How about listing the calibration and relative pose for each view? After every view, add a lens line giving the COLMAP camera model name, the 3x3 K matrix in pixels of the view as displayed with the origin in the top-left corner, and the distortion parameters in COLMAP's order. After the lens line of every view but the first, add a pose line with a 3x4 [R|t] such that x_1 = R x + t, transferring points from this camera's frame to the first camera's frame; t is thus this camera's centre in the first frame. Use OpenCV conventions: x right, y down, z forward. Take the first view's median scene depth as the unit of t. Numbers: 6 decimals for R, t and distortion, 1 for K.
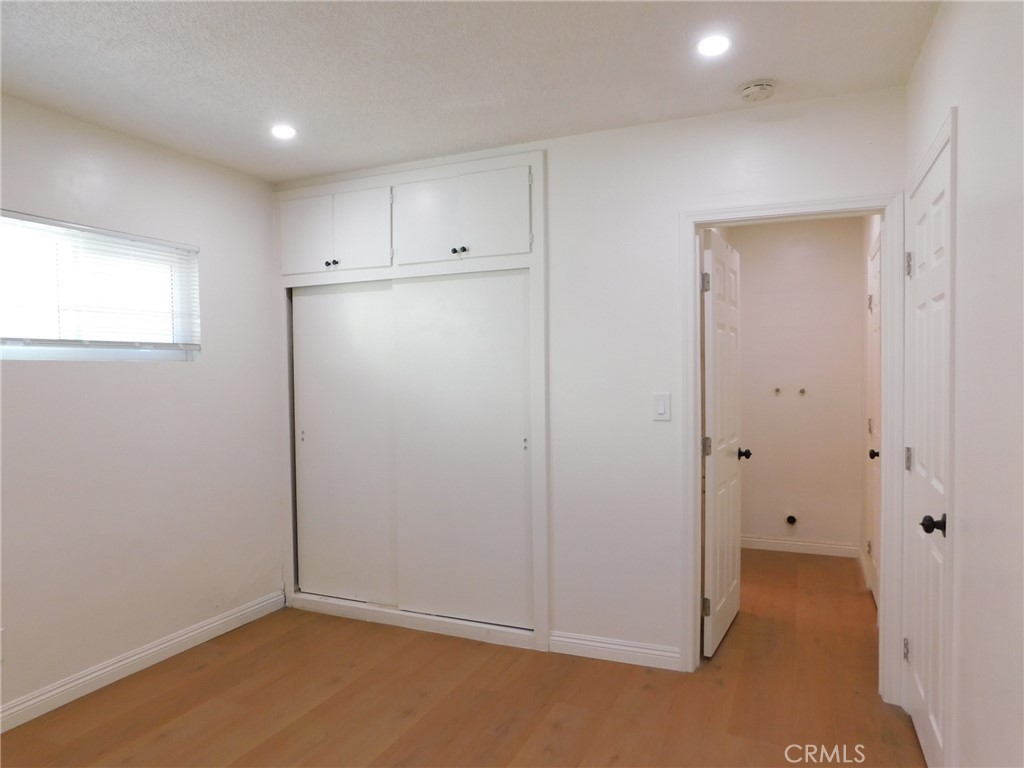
lens RADIAL K [[690.4, 0, 511.5], [0, 690.4, 382.2], [0, 0, 1]] dist [-0.036198, 0.012279]
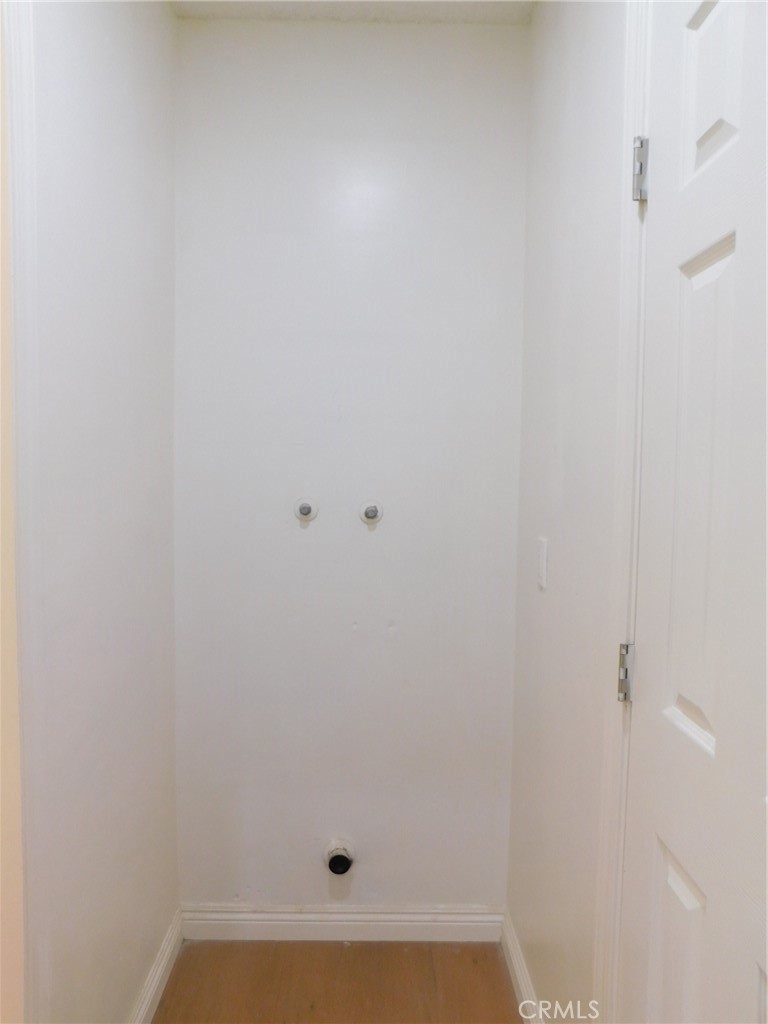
lens RADIAL K [[690.4, 0, 382.5], [0, 690.4, 513.8], [0, 0, 1]] dist [-0.036198, 0.012279]
pose [[0.911826, -0.009516, 0.410466, 0.283858], [-0.012192, 0.998663, 0.050237, -0.004505], [-0.410395, -0.050812, 0.910491, 0.675355]]
